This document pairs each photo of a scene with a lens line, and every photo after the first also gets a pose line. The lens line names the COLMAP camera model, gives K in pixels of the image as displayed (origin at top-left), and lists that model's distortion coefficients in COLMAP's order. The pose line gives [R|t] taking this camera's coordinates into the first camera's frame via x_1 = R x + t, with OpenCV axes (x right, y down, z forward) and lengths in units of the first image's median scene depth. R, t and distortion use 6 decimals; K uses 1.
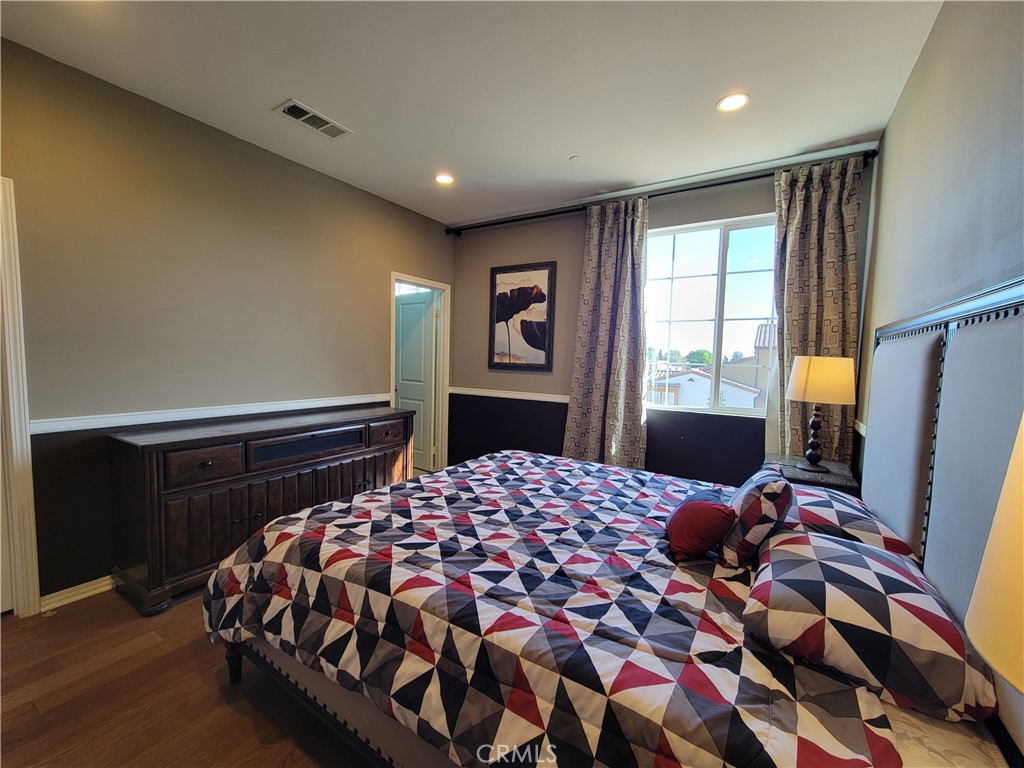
lens RADIAL K [[419.4, 0, 505.8], [0, 419.4, 386.9], [0, 0, 1]] dist [0.001161, -0.000411]
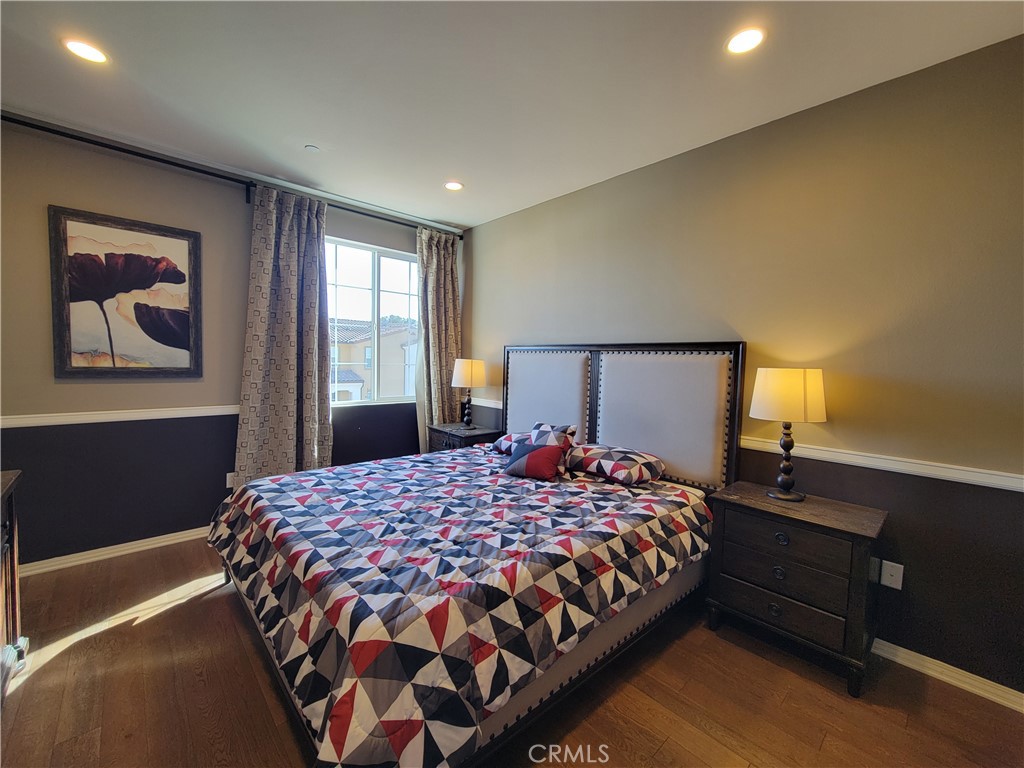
lens RADIAL K [[419.4, 0, 505.8], [0, 419.4, 386.9], [0, 0, 1]] dist [0.001161, -0.000411]
pose [[0.258073, -0.082856, 0.962566, -0.706622], [0.050652, 0.996106, 0.072163, -0.066467], [-0.964797, 0.030132, 0.261265, 0.382531]]
